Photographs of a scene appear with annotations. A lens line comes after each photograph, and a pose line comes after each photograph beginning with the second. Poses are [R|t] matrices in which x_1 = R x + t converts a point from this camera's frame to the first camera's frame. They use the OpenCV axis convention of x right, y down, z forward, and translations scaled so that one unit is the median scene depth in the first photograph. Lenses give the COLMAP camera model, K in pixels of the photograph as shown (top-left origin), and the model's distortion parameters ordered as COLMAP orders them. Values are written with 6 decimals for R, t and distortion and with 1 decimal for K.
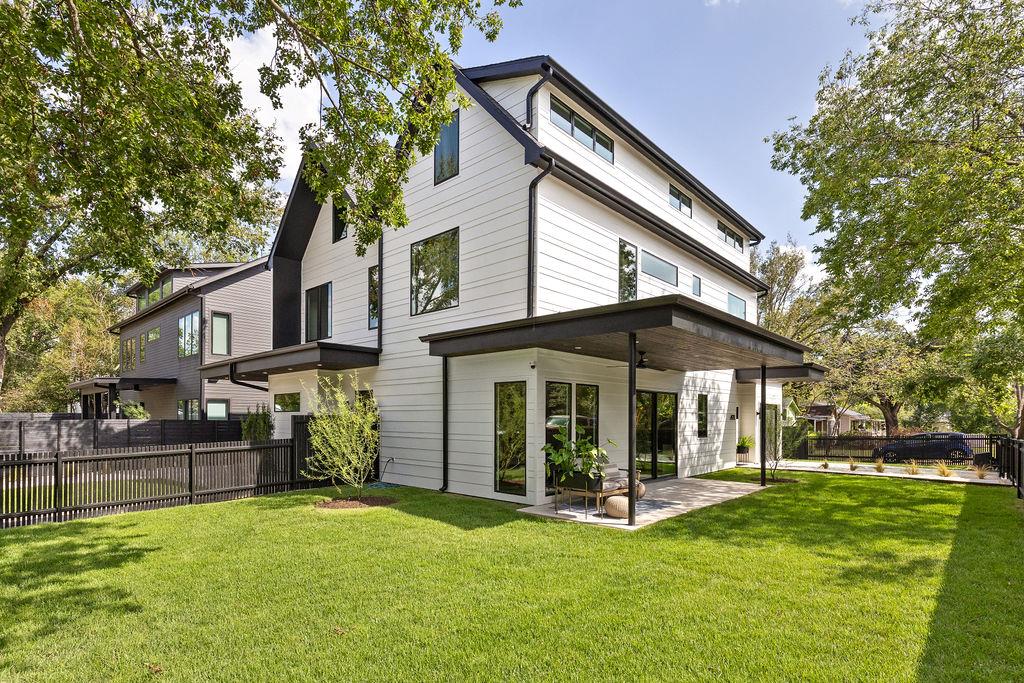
lens RADIAL K [[523.2, 0, 481.8], [0, 523.2, 408.0], [0, 0, 1]] dist [-0.013236, 0.000009]
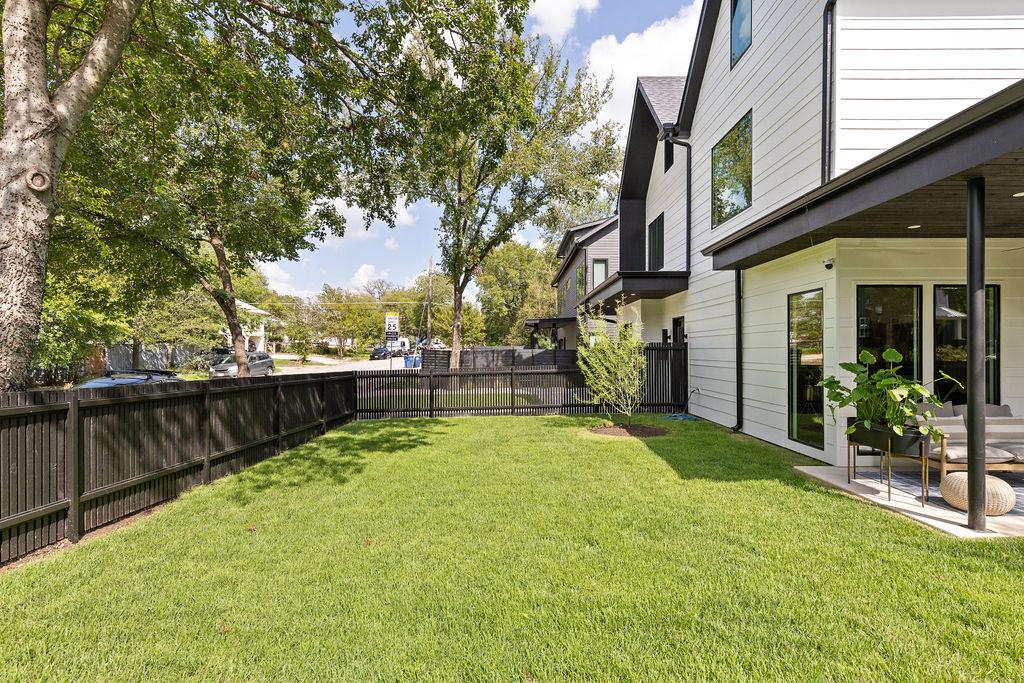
lens RADIAL K [[464.9, 0, 509.6], [0, 464.9, 345.2], [0, 0, 1]] dist [0.004108, -0.000418]
pose [[0.683507, -0.009938, -0.729876, 0.226257], [0.013927, 0.999903, -0.000572, 0.017839], [0.729811, -0.009774, 0.683579, 0.226587]]
